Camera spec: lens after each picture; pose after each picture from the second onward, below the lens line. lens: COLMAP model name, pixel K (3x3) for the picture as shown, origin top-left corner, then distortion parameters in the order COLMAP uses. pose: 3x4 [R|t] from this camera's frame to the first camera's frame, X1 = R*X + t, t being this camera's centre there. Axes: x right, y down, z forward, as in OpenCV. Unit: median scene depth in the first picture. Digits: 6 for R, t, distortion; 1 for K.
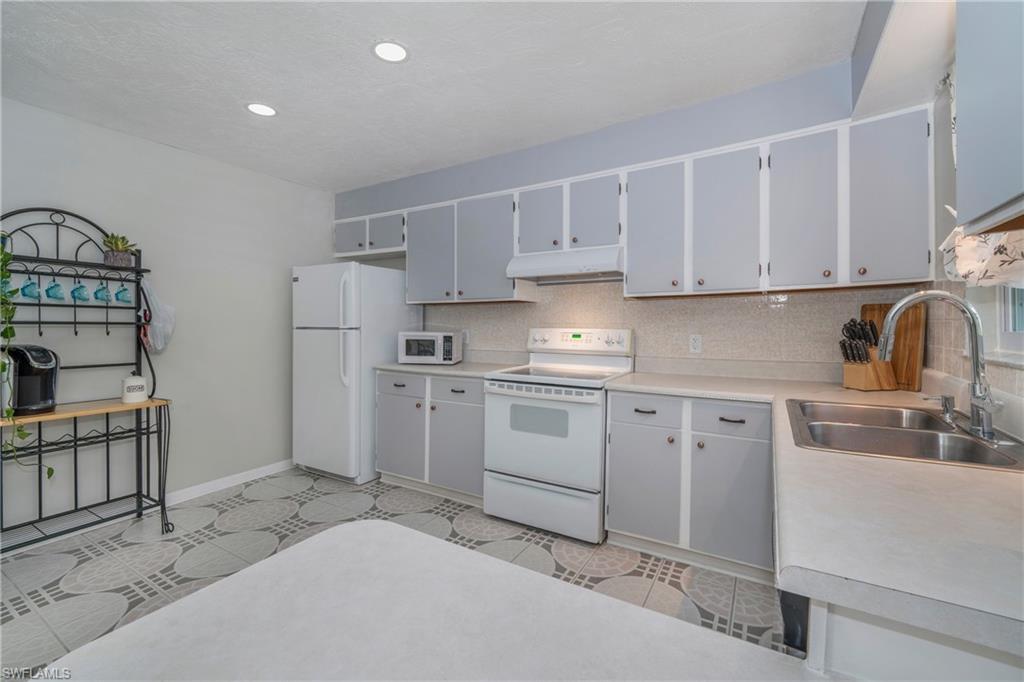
lens RADIAL K [[411.7, 0, 508.8], [0, 411.7, 325.4], [0, 0, 1]] dist [-0.009946, 0.000121]
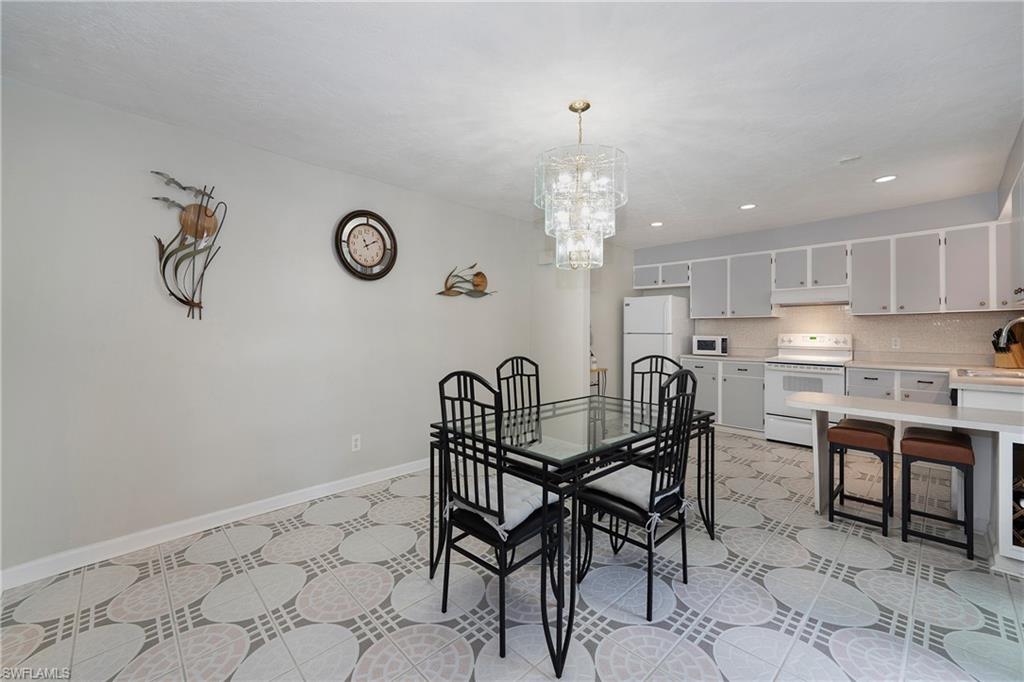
lens RADIAL K [[453.9, 0, 531.0], [0, 453.9, 325.2], [0, 0, 1]] dist [0.000078, 0.000400]
pose [[0.984091, -0.002463, -0.177647, -0.587068], [-0.000139, 0.999893, -0.014628, -0.000134], [0.177664, 0.014420, 0.983986, -0.932153]]
